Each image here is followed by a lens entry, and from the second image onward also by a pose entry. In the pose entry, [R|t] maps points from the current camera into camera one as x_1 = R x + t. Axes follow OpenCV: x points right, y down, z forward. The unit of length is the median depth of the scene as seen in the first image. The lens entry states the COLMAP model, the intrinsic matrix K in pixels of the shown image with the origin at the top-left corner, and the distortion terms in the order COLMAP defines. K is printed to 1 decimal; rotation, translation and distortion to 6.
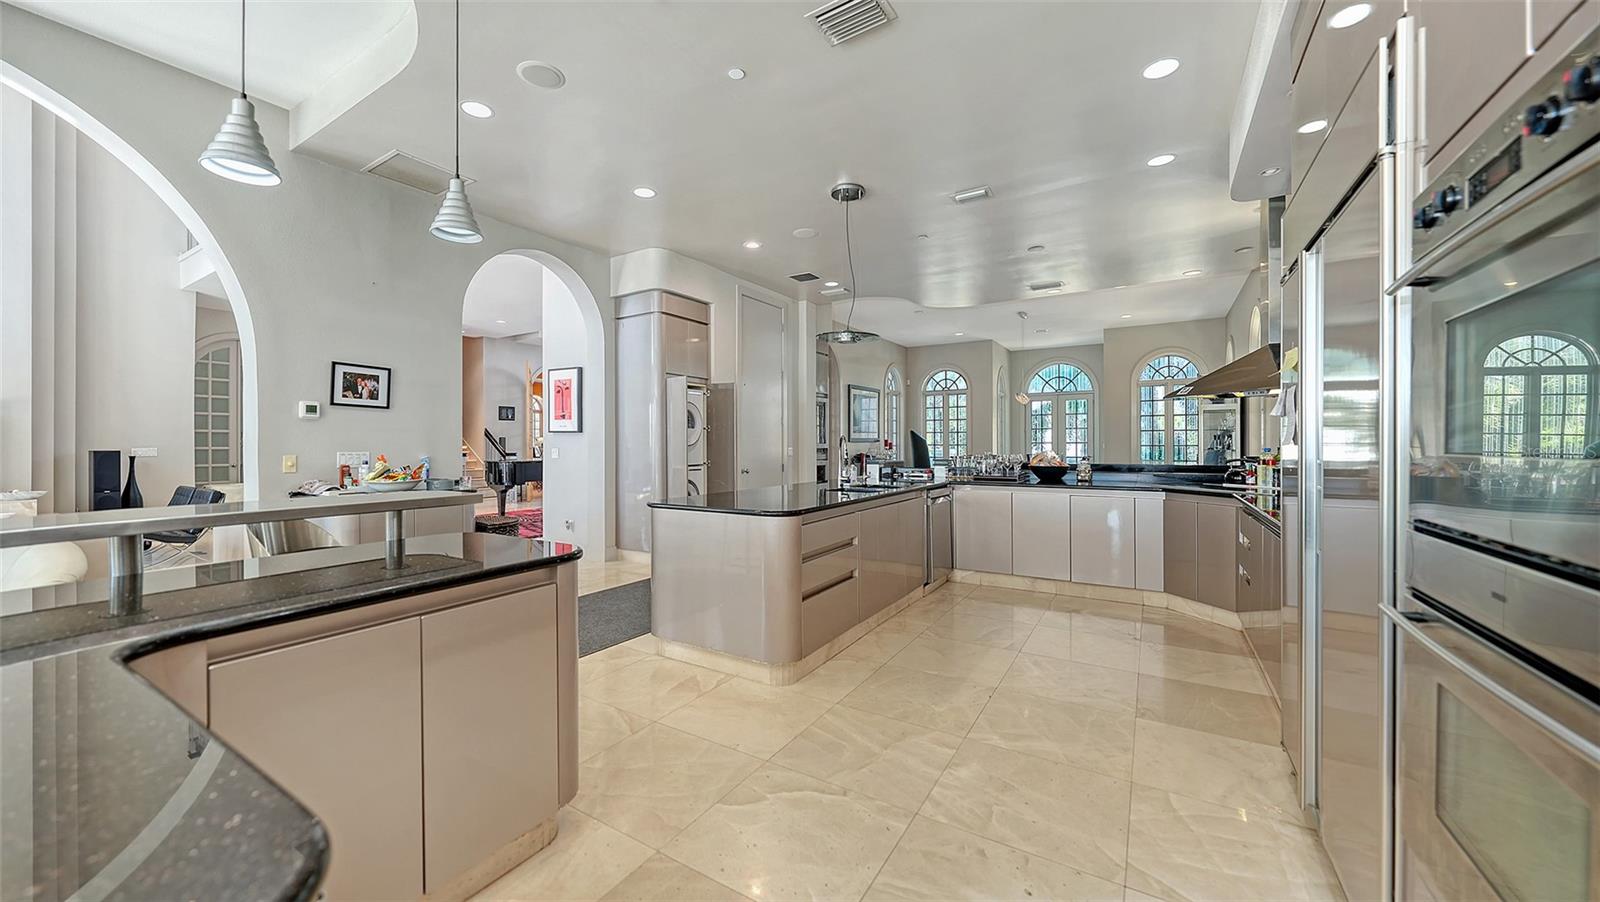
lens RADIAL K [[575.2, 0, 796.6], [0, 575.2, 447.3], [0, 0, 1]] dist [0.001456, 0.000038]
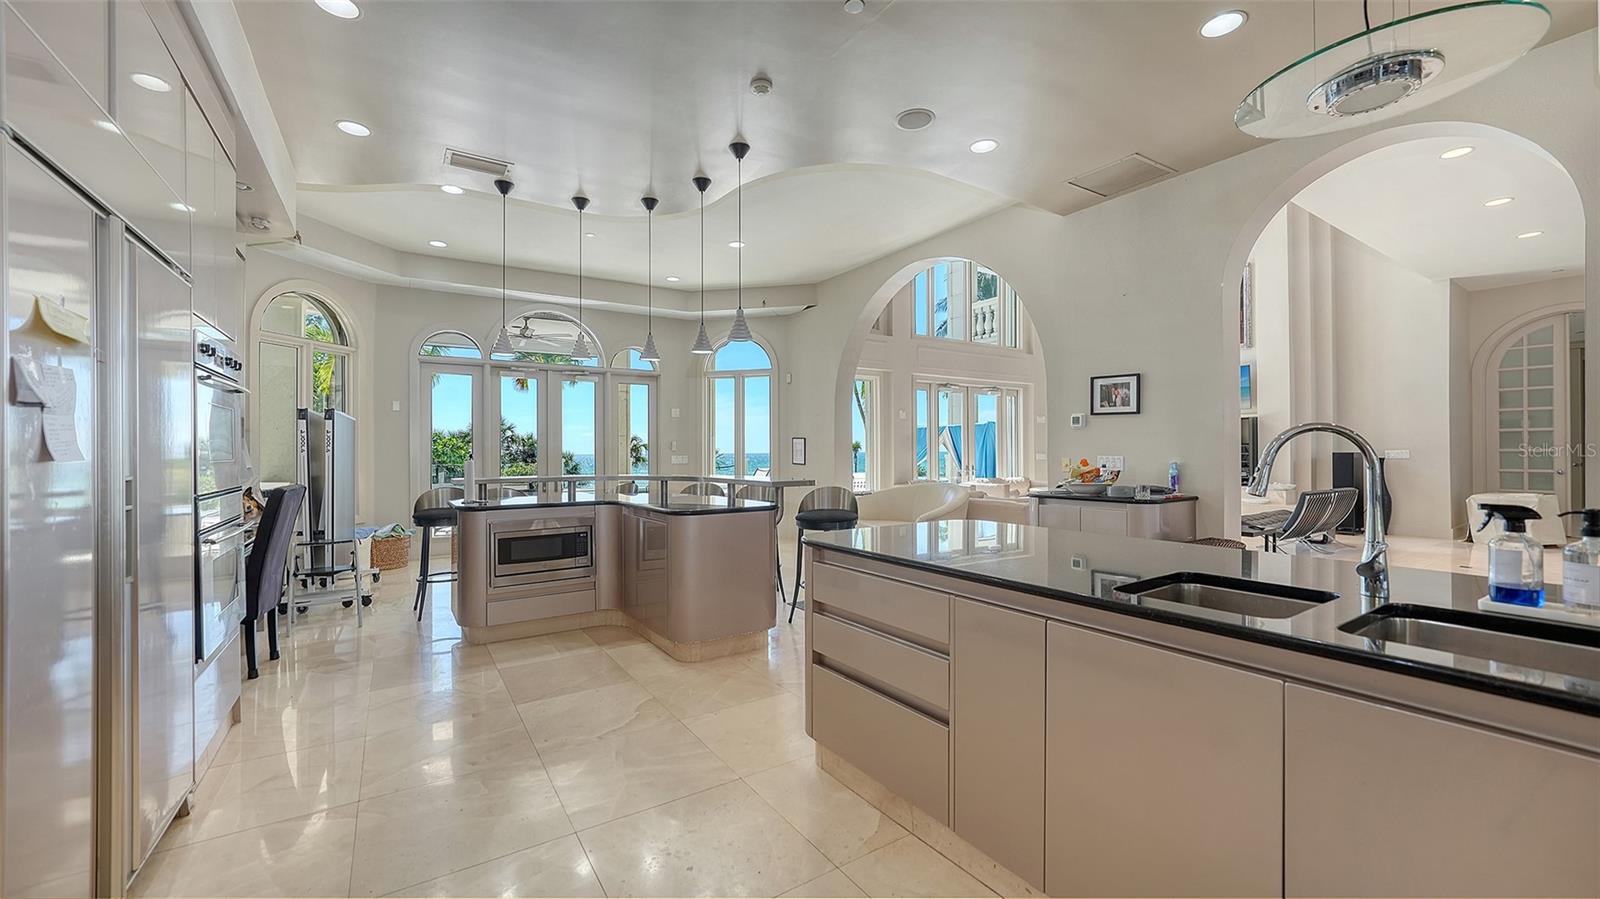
lens RADIAL K [[620.9, 0, 799.0], [0, 620.9, 447.2], [0, 0, 1]] dist [-0.002834, -0.000109]
pose [[-0.422821, 0.002799, -0.906209, 0.542975], [0.000012, 0.999995, 0.003084, -0.012425], [0.906213, 0.001293, -0.422819, 0.956210]]
